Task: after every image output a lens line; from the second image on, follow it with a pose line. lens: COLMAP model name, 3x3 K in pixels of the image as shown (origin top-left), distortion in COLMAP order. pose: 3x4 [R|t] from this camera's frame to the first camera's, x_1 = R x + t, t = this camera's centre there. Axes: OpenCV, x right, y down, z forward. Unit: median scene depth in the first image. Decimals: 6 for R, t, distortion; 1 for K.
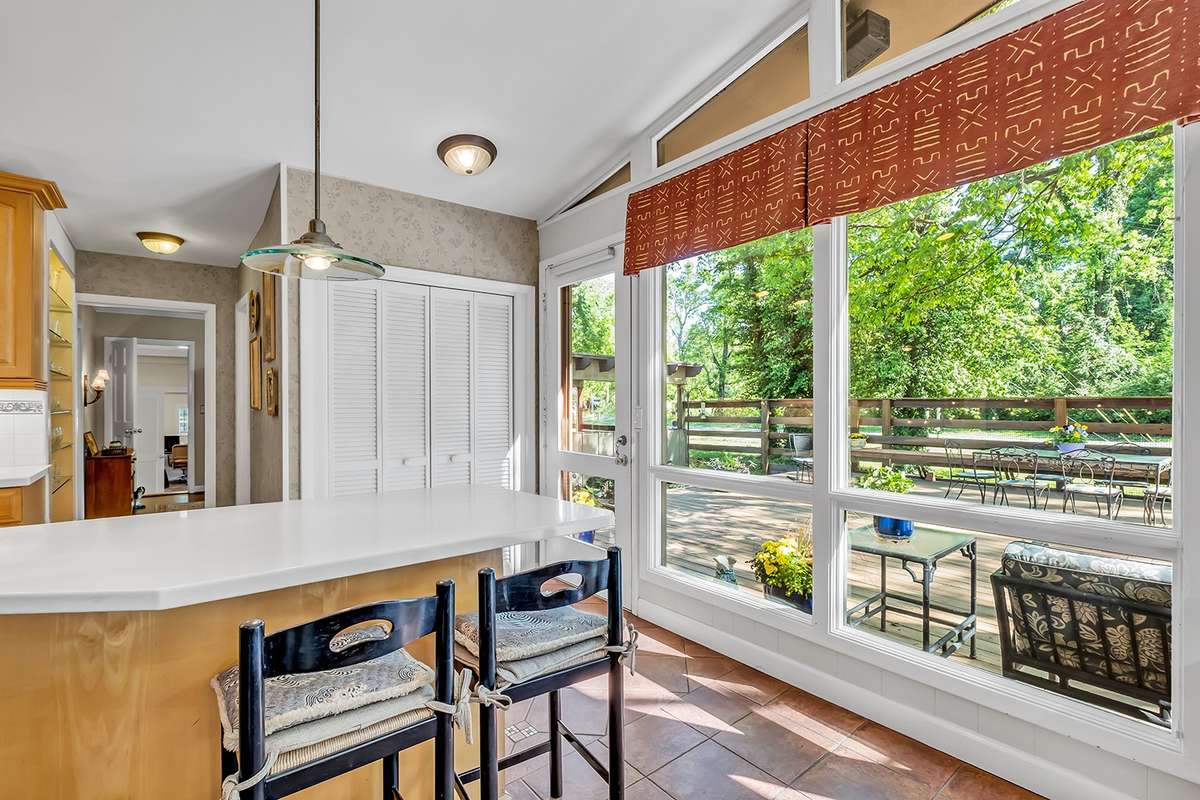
lens RADIAL K [[533.8, 0, 600.0], [0, 533.8, 400.0], [0, 0, 1]] dist [0.000391, 0.000053]
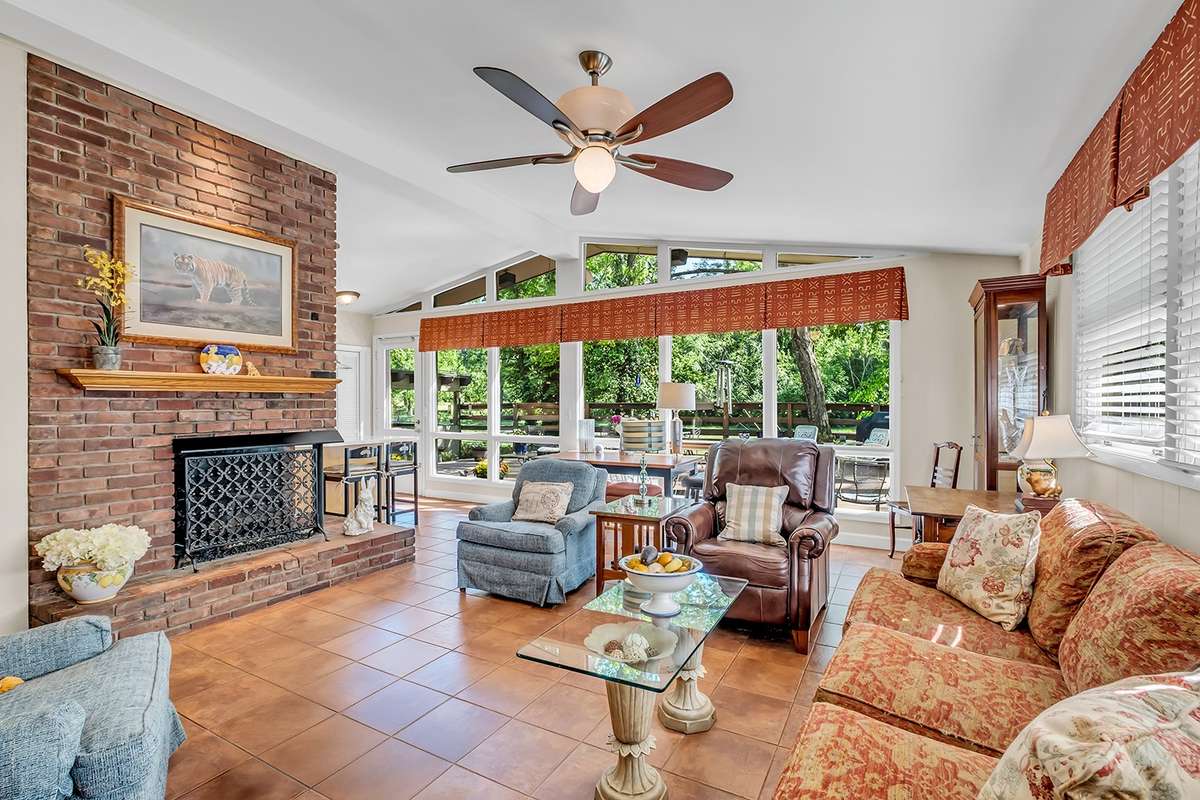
lens RADIAL K [[489.1, 0, 601.8], [0, 489.1, 399.5], [0, 0, 1]] dist [0.000699, 0.000023]
pose [[0.910596, 0.005295, 0.413264, -0.107589], [-0.002432, 0.999969, -0.007455, -0.005020], [-0.413291, 0.005784, 0.910581, -1.278442]]
